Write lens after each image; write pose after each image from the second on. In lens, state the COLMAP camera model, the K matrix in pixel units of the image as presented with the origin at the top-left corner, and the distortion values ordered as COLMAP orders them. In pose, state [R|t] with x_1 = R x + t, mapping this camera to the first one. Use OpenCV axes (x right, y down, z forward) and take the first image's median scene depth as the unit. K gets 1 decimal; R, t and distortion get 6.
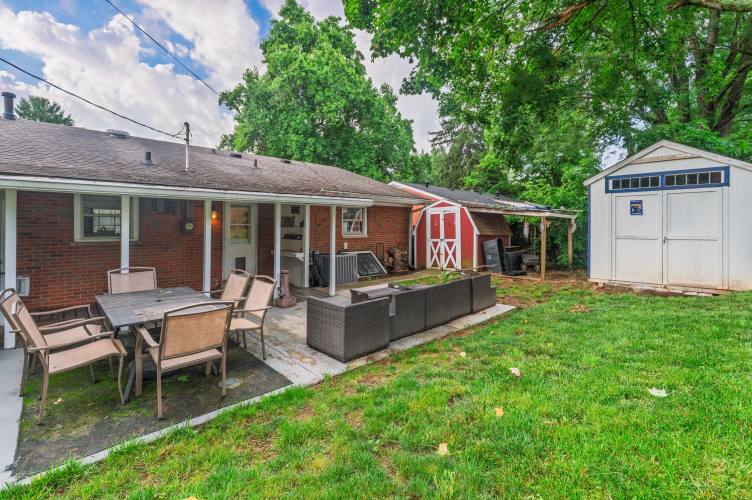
lens RADIAL K [[341.1, 0, 375.0], [0, 341.1, 225.5], [0, 0, 1]] dist [0.000952, 0.000182]
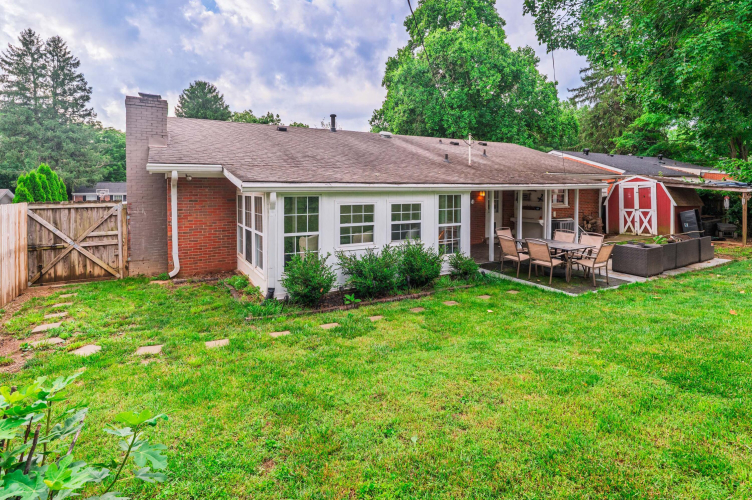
lens RADIAL K [[387.6, 0, 378.2], [0, 387.6, 187.8], [0, 0, 1]] dist [-0.000451, 0.000870]
pose [[0.972589, -0.007262, -0.232416, -0.357490], [0.007925, 0.999967, 0.001919, -0.043114], [0.232395, -0.003708, 0.972615, -0.509034]]
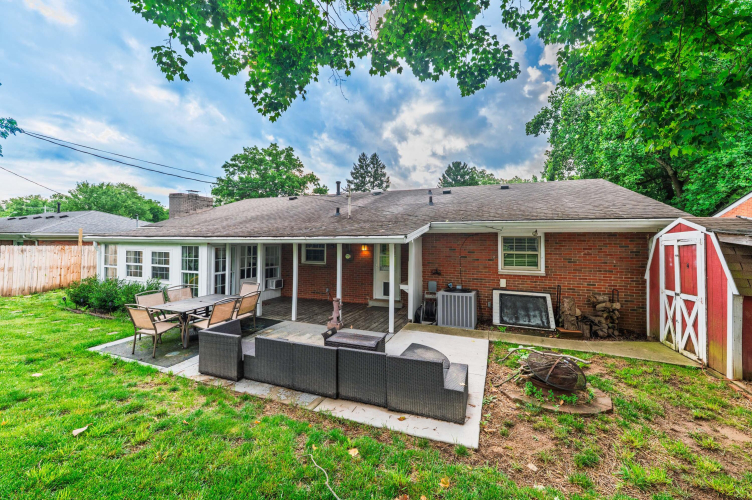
lens RADIAL K [[304.0, 0, 375.5], [0, 304.0, 237.2], [0, 0, 1]] dist [-0.000914, -0.000116]
pose [[0.419480, -0.013013, -0.907671, 0.424687], [-0.002801, 0.999874, -0.015629, -0.037067], [0.907760, 0.009098, 0.419390, 0.372036]]
